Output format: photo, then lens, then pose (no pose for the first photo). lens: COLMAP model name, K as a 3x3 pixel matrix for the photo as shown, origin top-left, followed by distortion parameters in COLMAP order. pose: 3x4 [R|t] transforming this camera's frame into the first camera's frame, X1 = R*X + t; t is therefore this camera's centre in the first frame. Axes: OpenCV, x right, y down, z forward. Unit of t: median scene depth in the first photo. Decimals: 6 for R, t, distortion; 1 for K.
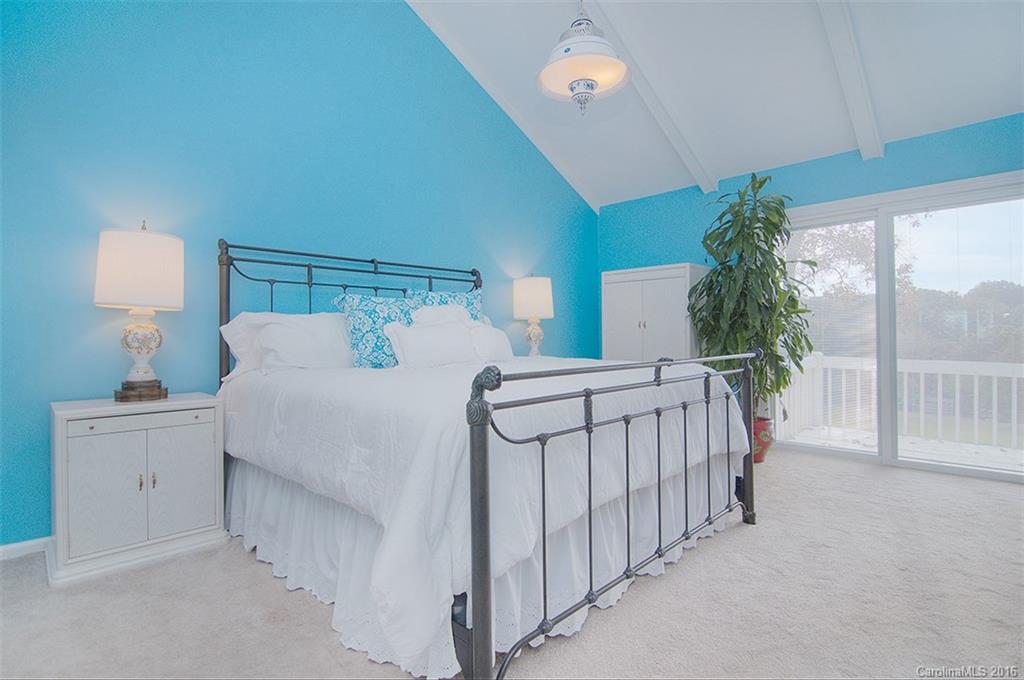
lens RADIAL K [[499.4, 0, 521.5], [0, 499.4, 333.7], [0, 0, 1]] dist [-0.025651, 0.000155]
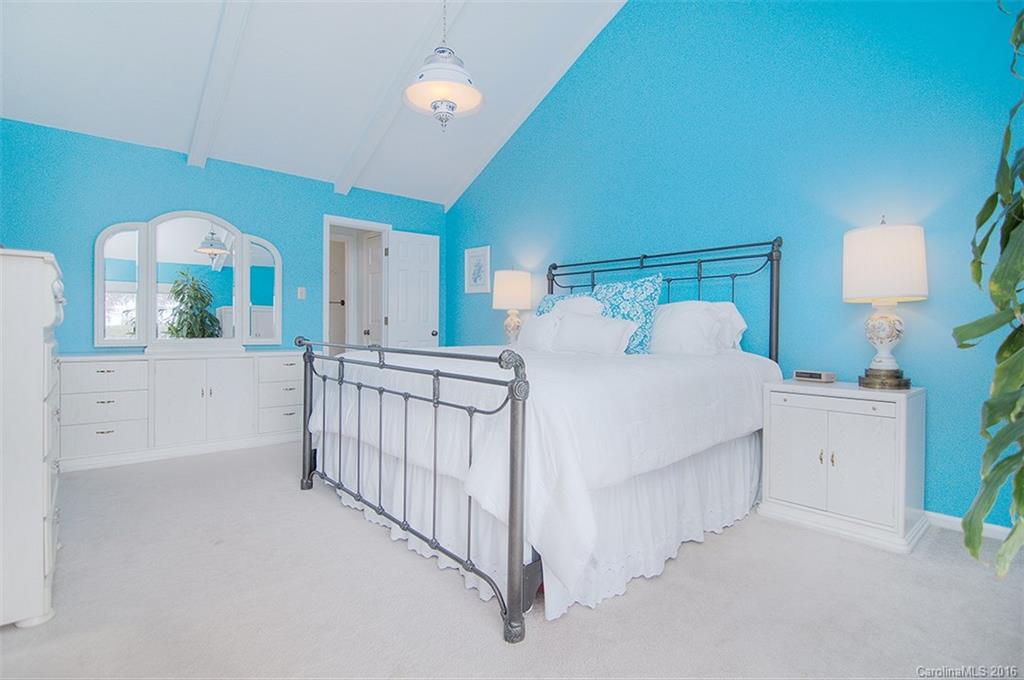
lens RADIAL K [[499.4, 0, 522.1], [0, 499.4, 335.4], [0, 0, 1]] dist [-0.025651, 0.000155]
pose [[-0.069082, 0.024624, -0.997307, 0.692785], [-0.002987, 0.999686, 0.024889, -0.000575], [0.997607, 0.004698, -0.068987, 0.688465]]
